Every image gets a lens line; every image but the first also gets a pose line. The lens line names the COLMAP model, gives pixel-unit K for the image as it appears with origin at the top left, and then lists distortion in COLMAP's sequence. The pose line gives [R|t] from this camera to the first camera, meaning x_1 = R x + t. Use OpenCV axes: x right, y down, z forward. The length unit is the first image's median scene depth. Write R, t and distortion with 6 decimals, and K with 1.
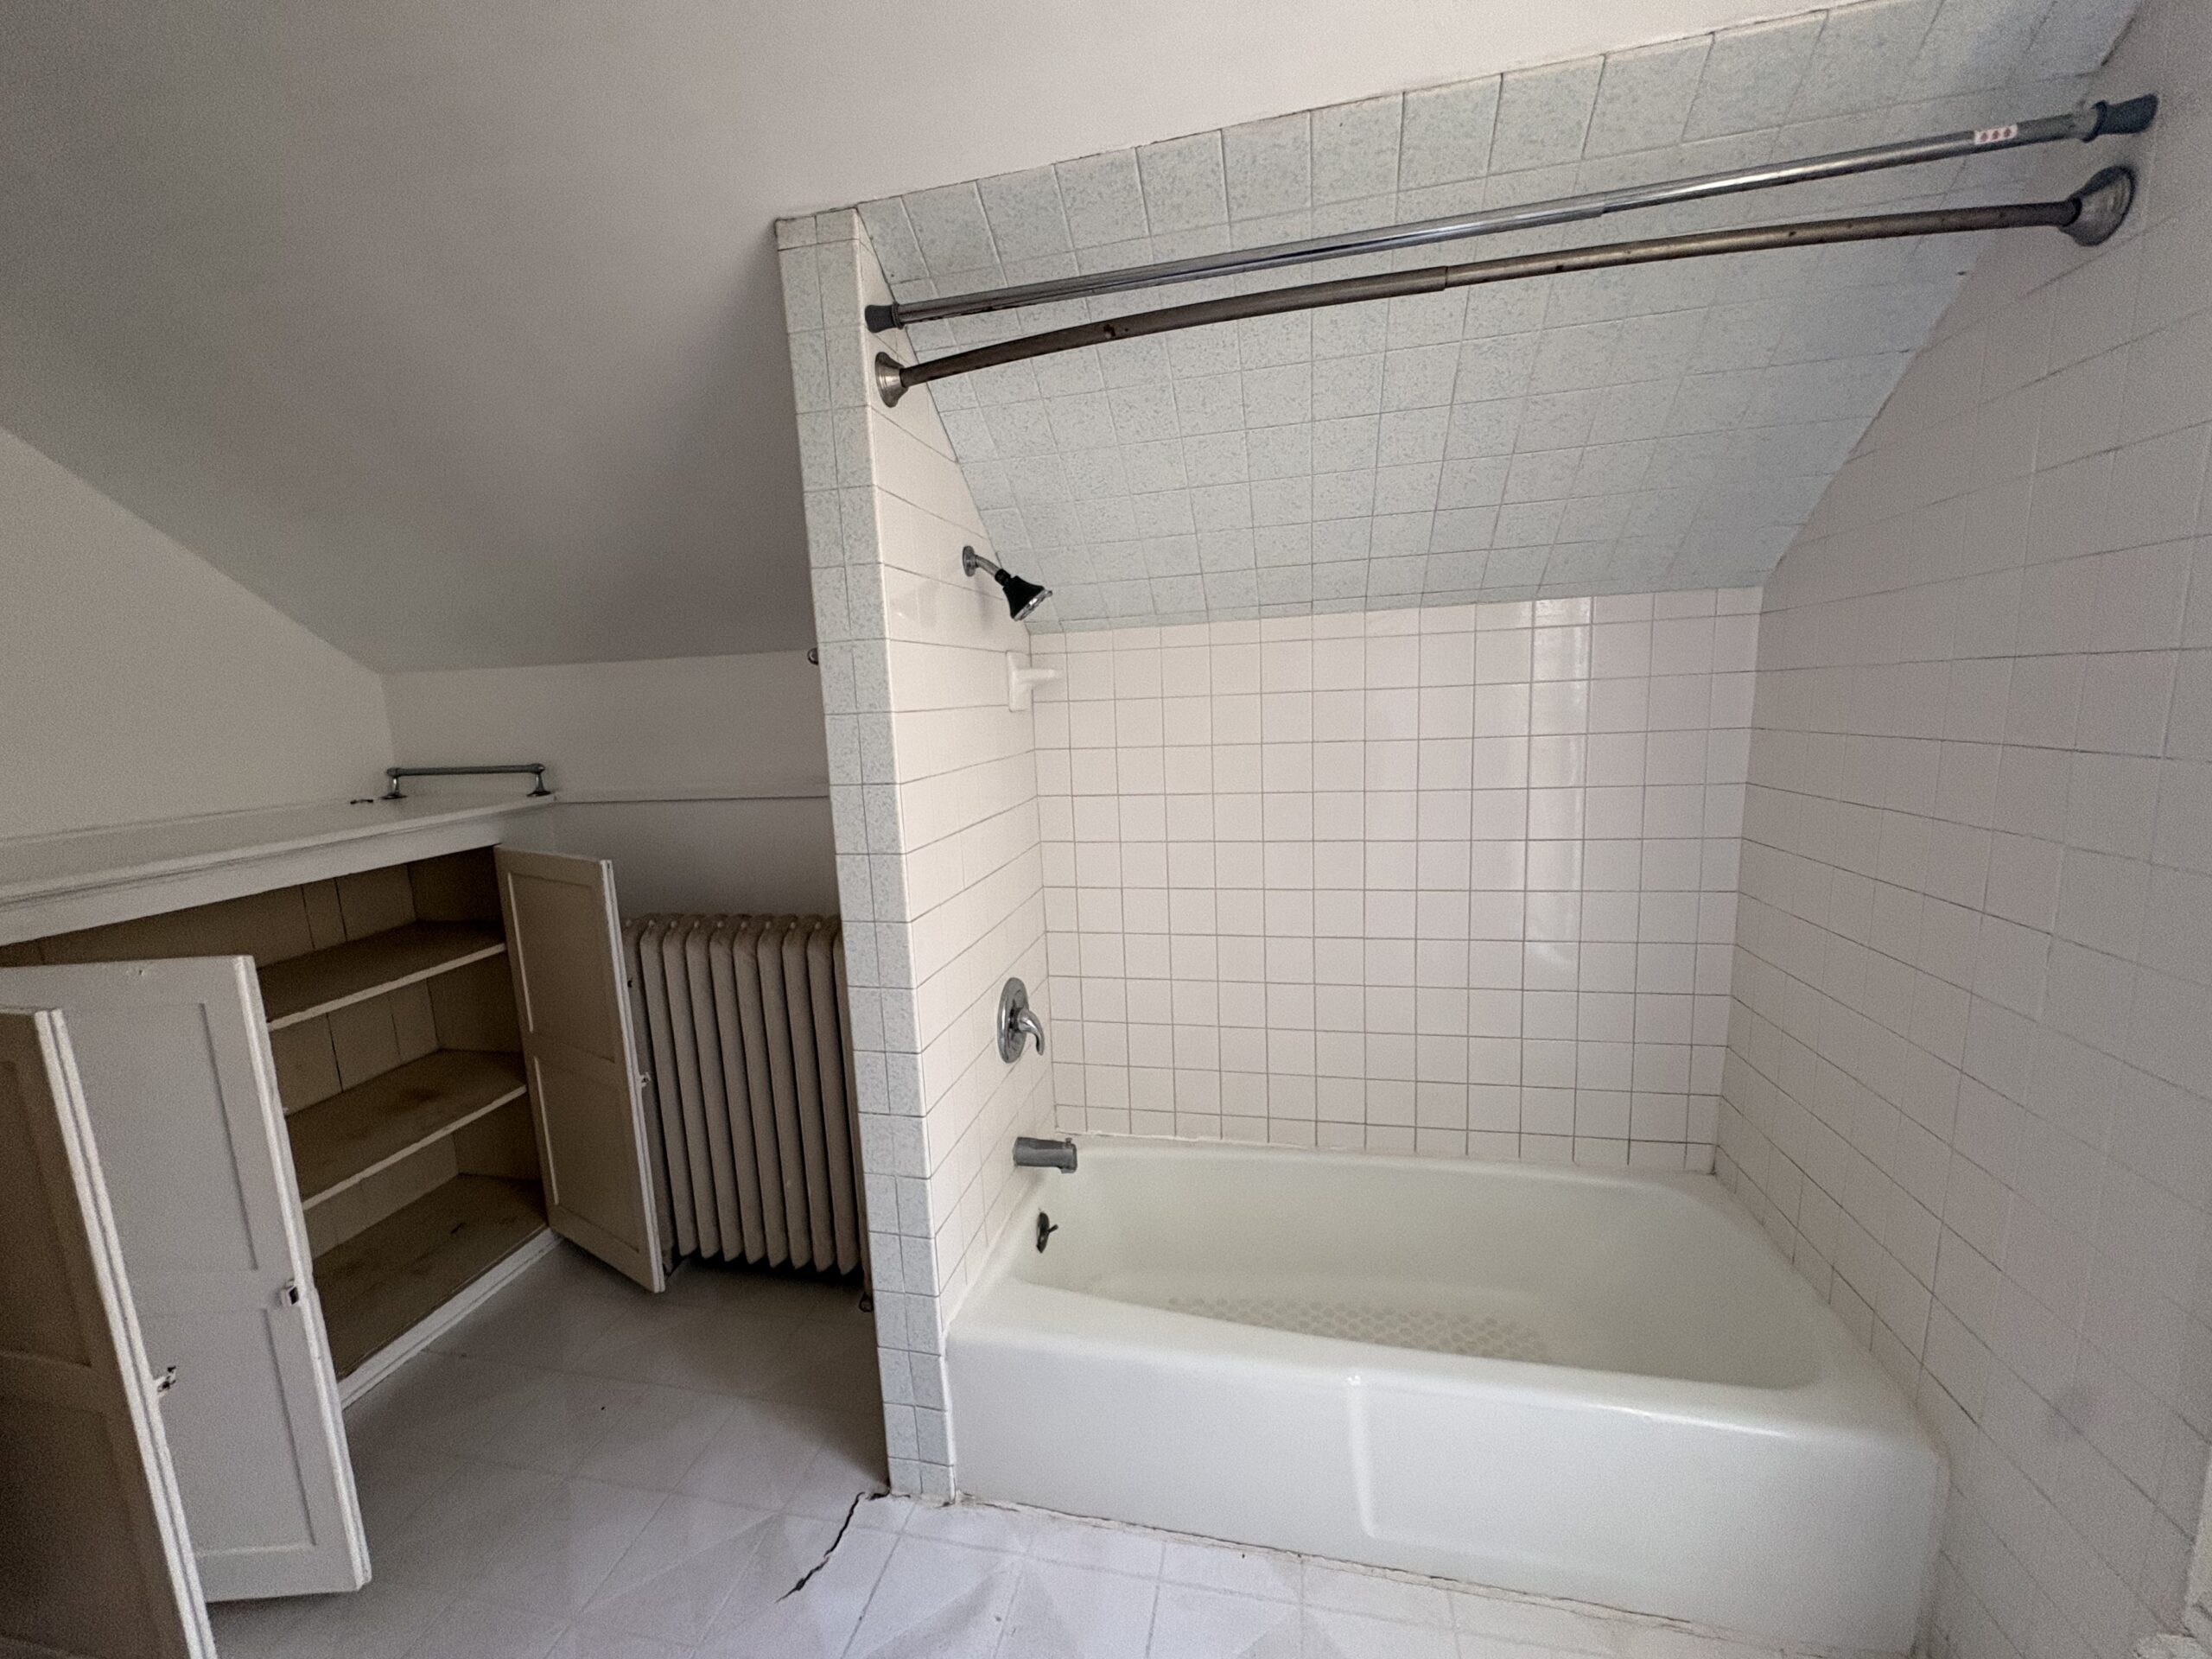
lens RADIAL K [[872.9, 0, 1111.9], [0, 872.9, 830.1], [0, 0, 1]] dist [-0.000996, -0.000223]
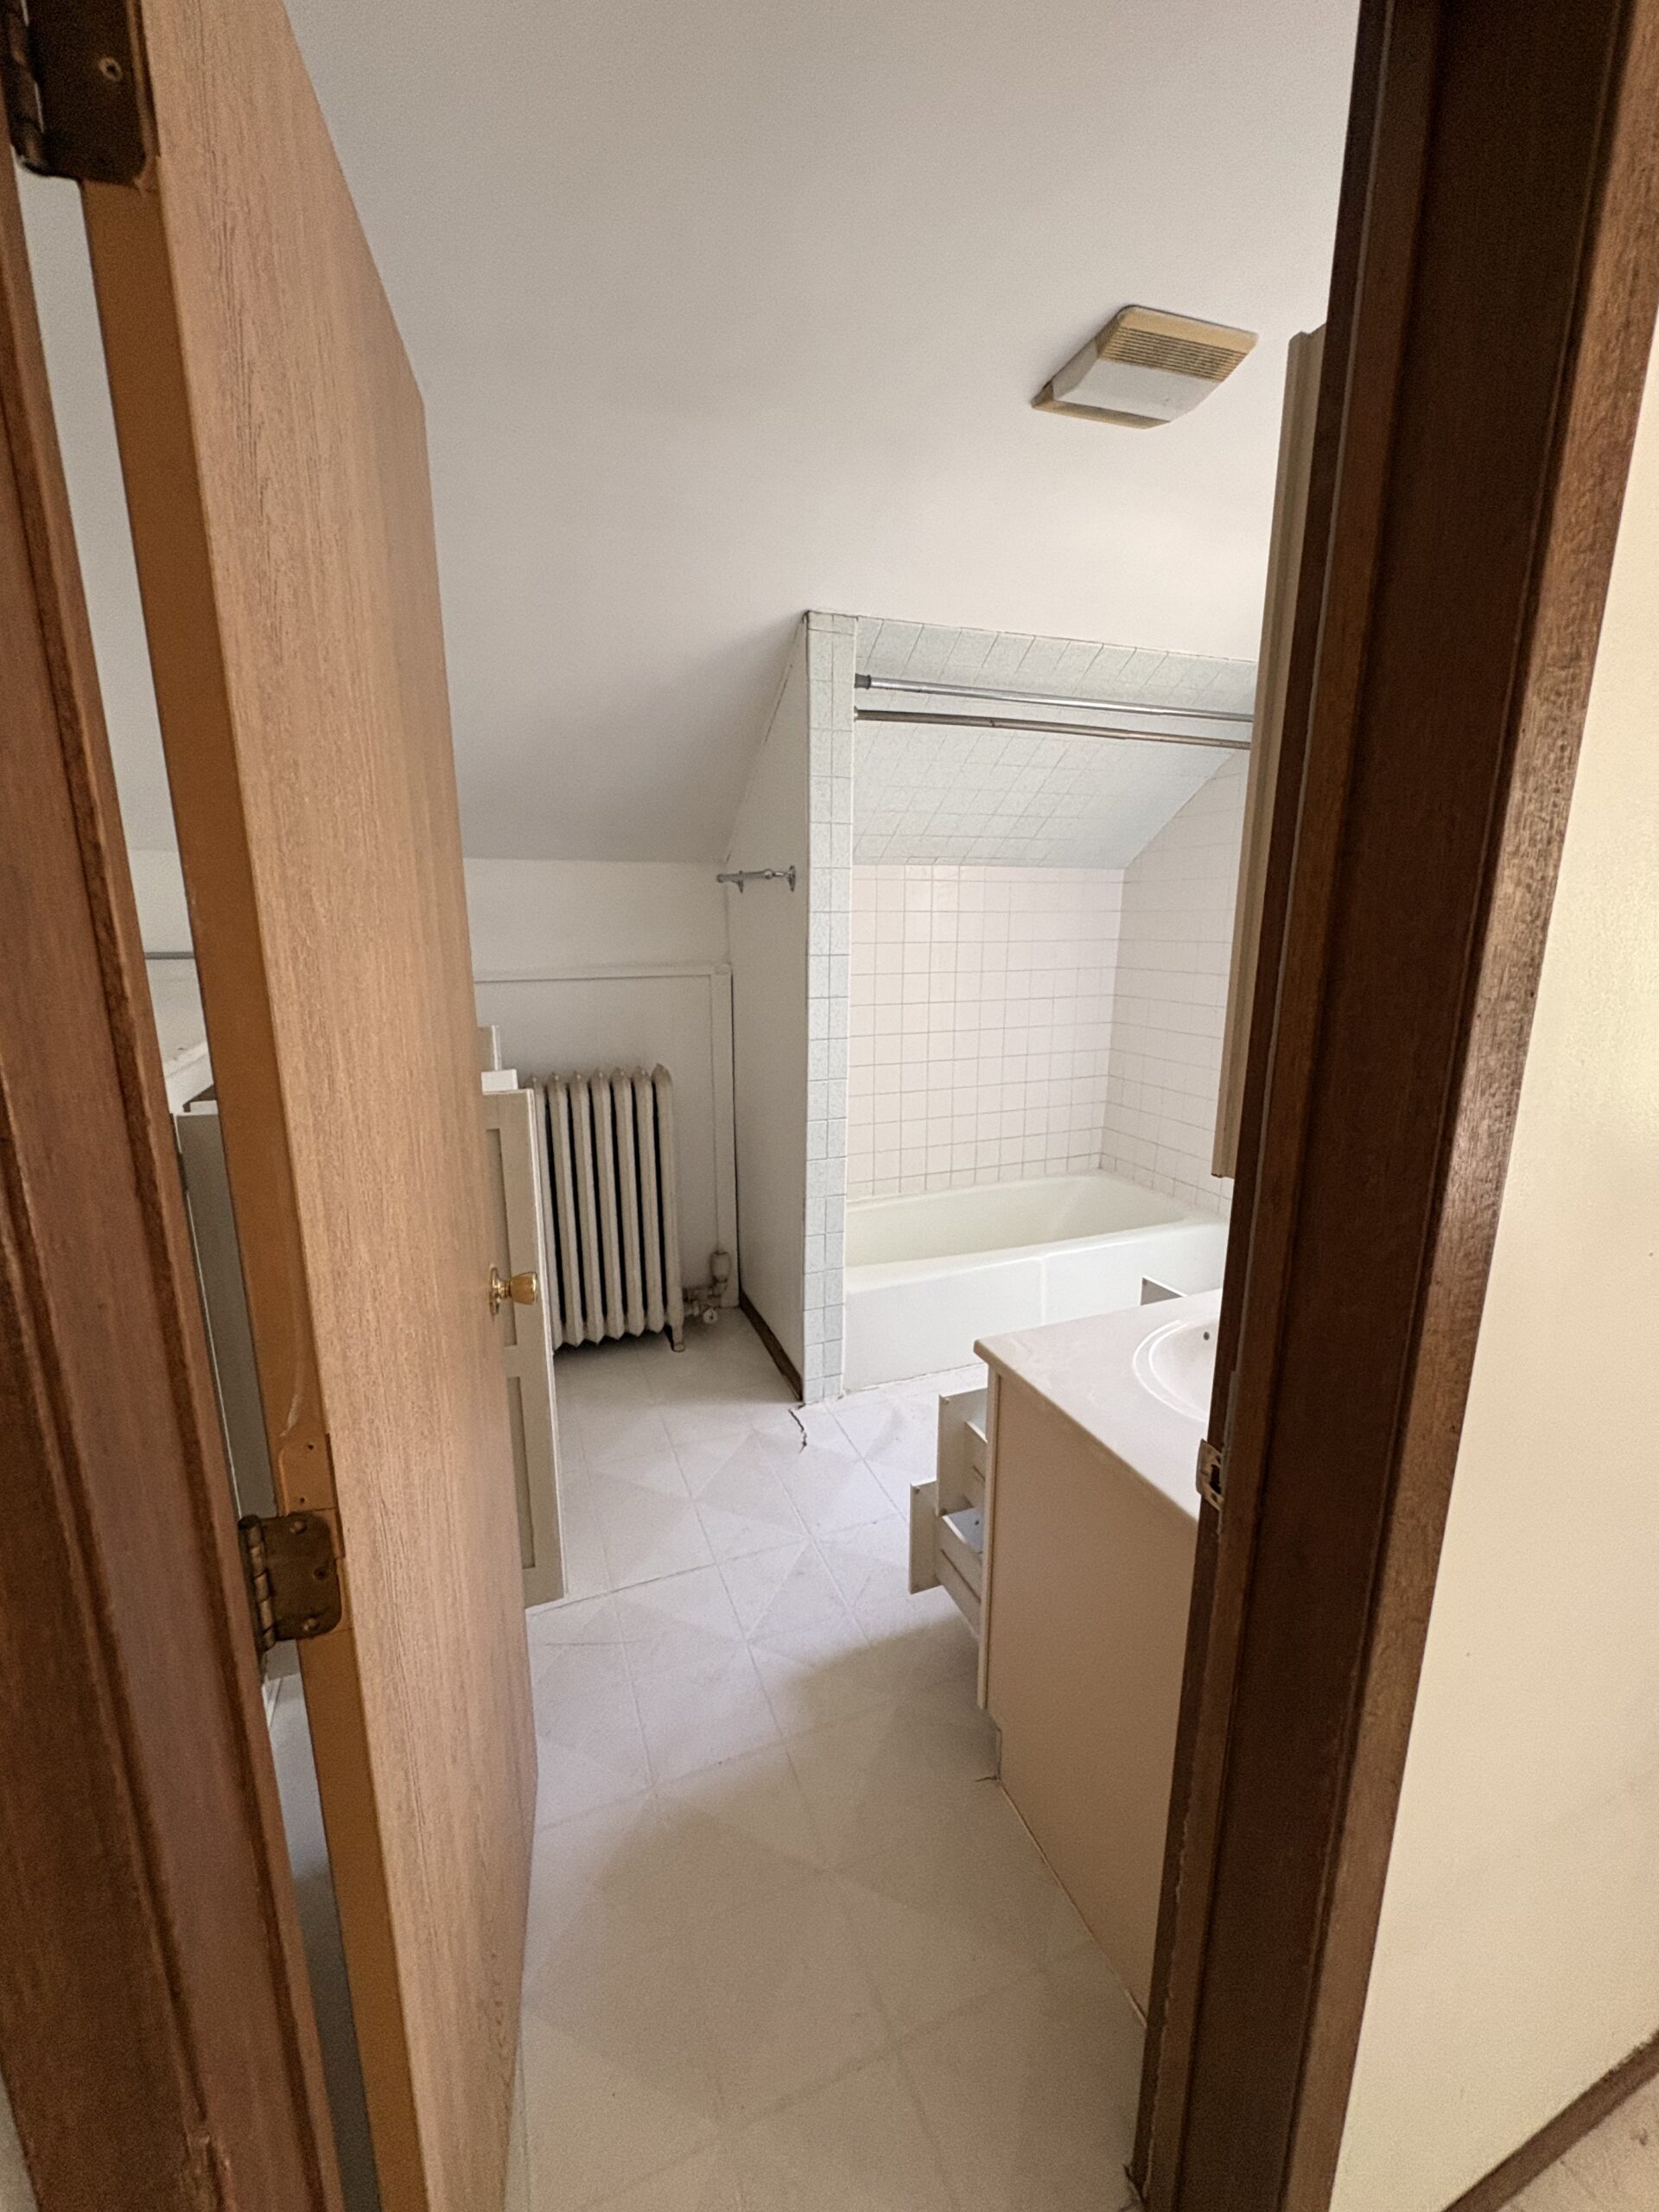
lens RADIAL K [[872.9, 0, 826.3], [0, 872.9, 1103.9], [0, 0, 1]] dist [-0.000996, -0.000223]
pose [[0.828512, -0.077829, 0.554536, -1.085242], [0.048589, 0.996551, 0.067271, 0.104136], [-0.557859, -0.028791, 0.829436, -0.343704]]
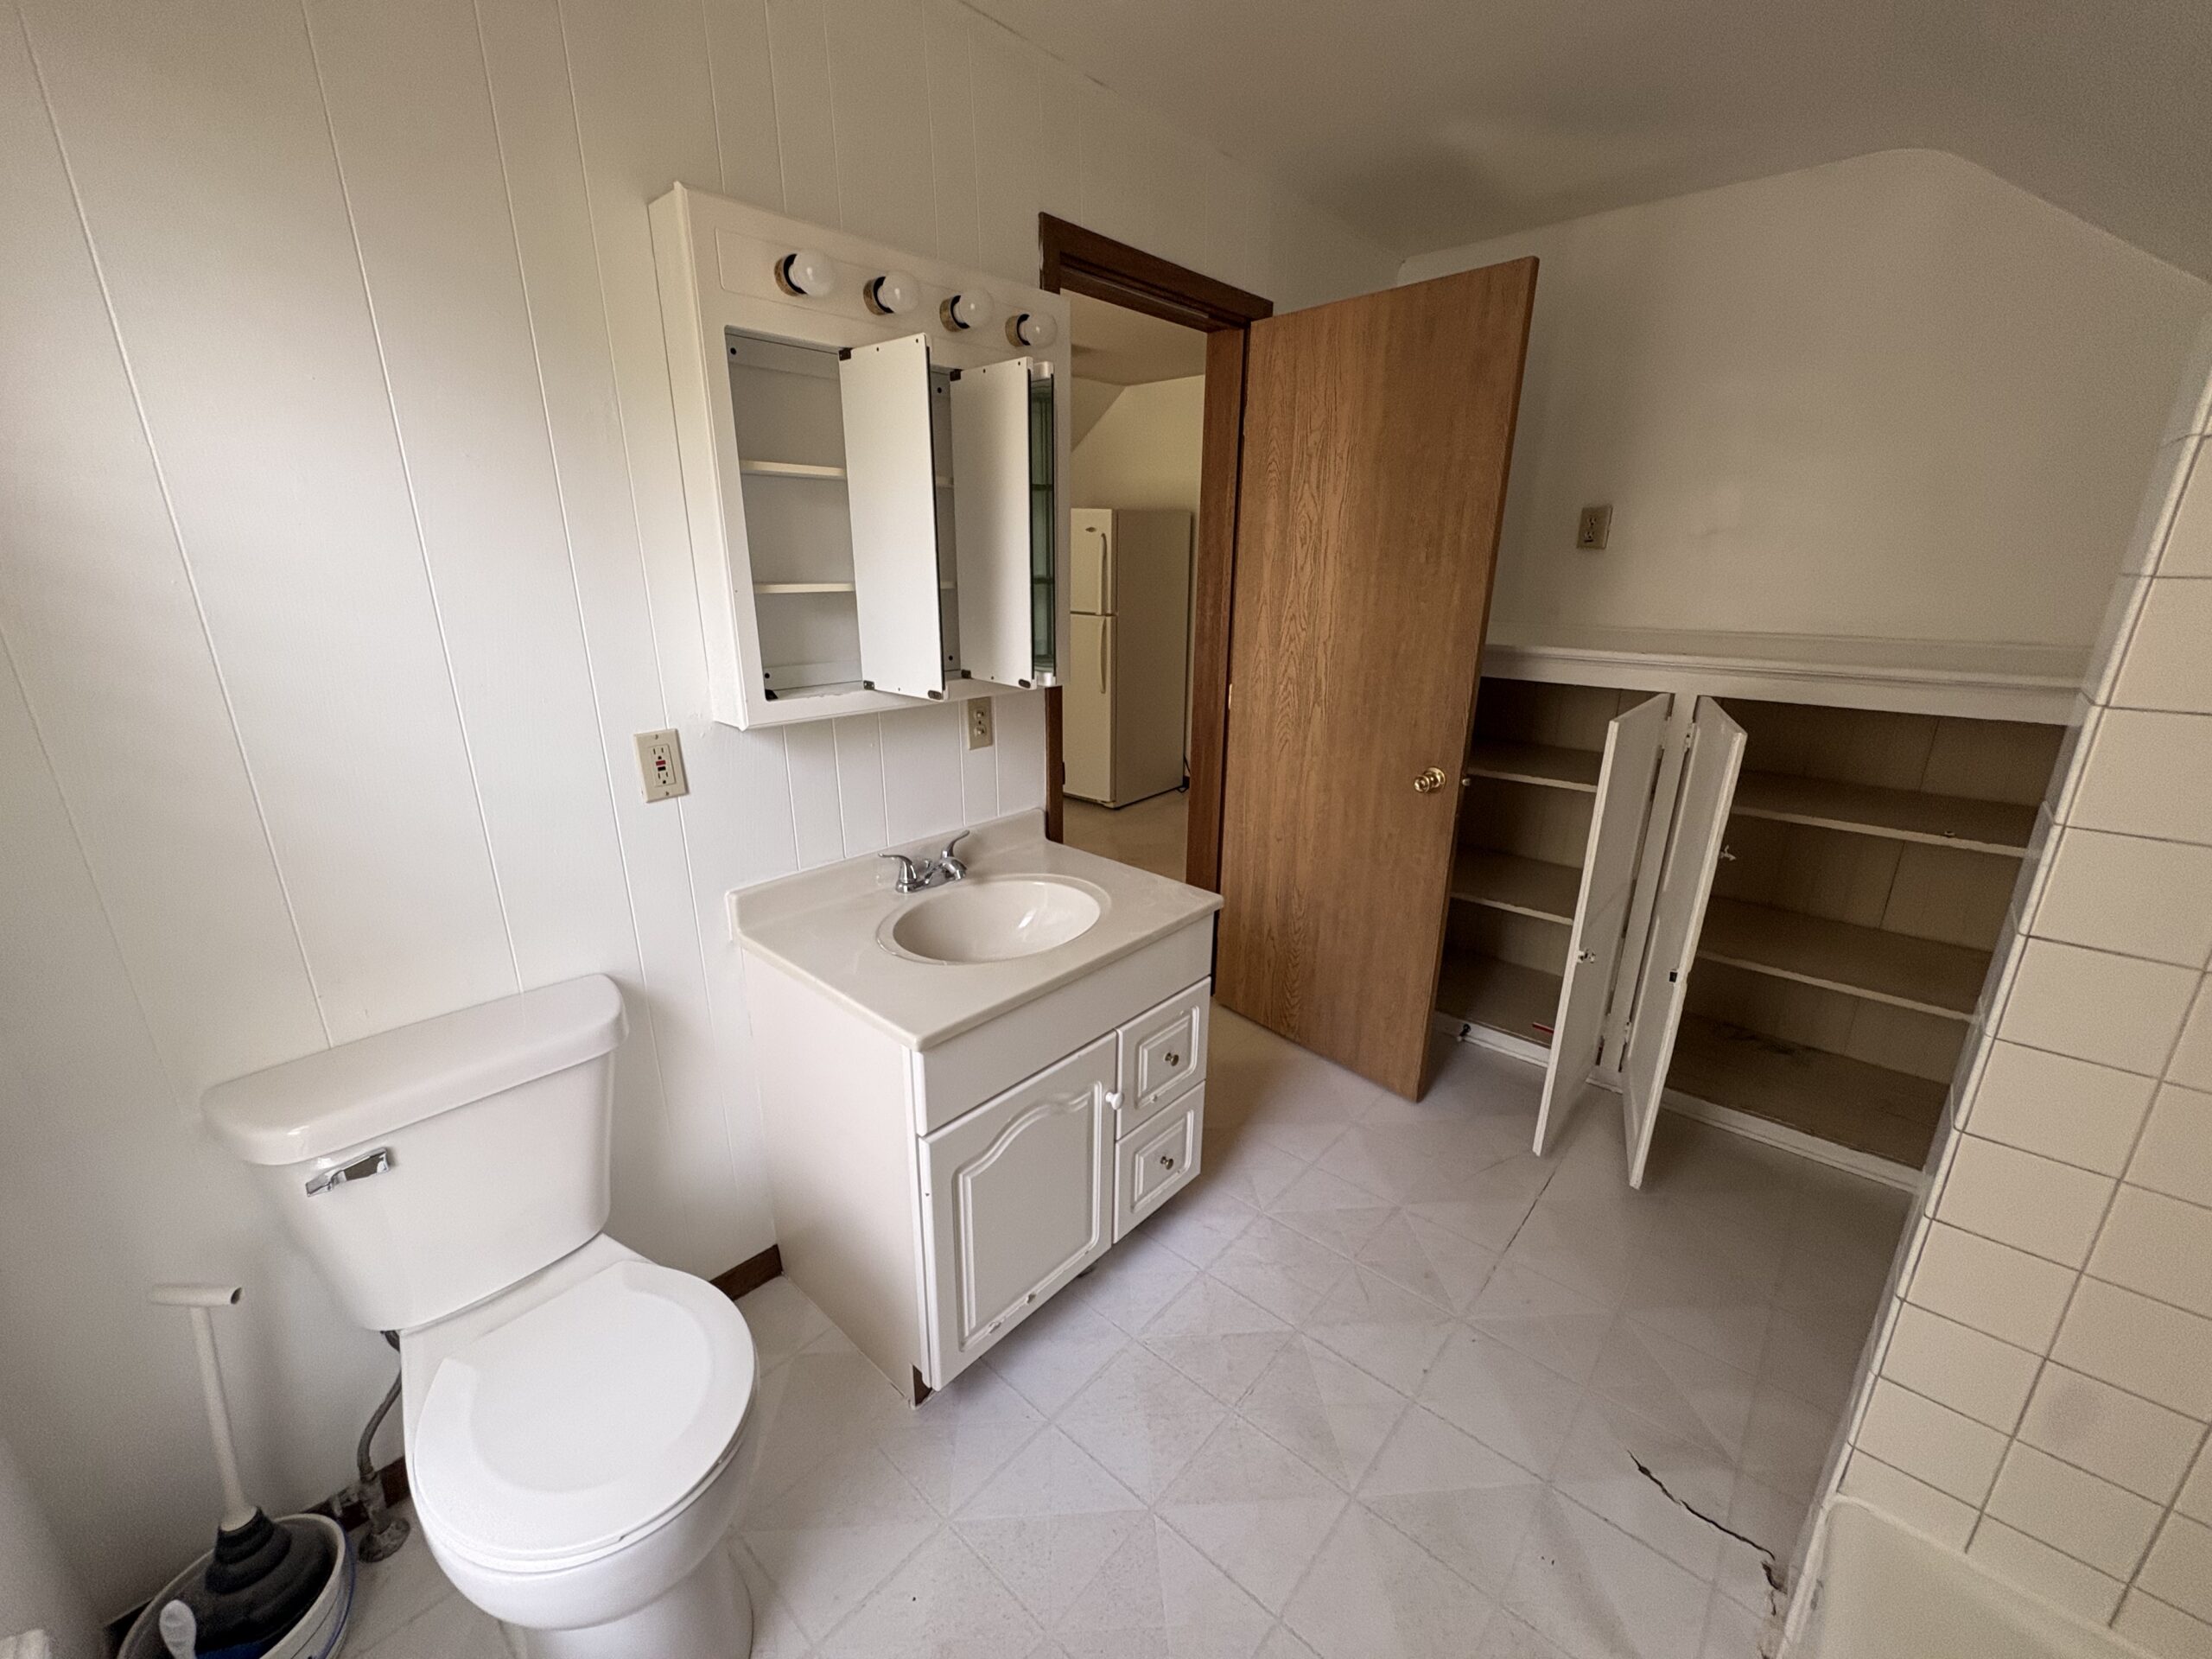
lens RADIAL K [[872.9, 0, 1113.3], [0, 872.9, 830.8], [0, 0, 1]] dist [-0.000996, -0.000223]
pose [[-0.487943, 0.296975, -0.820803, 0.501174], [-0.118410, 0.909131, 0.399325, -0.113509], [0.864807, 0.292039, -0.408440, 0.626721]]
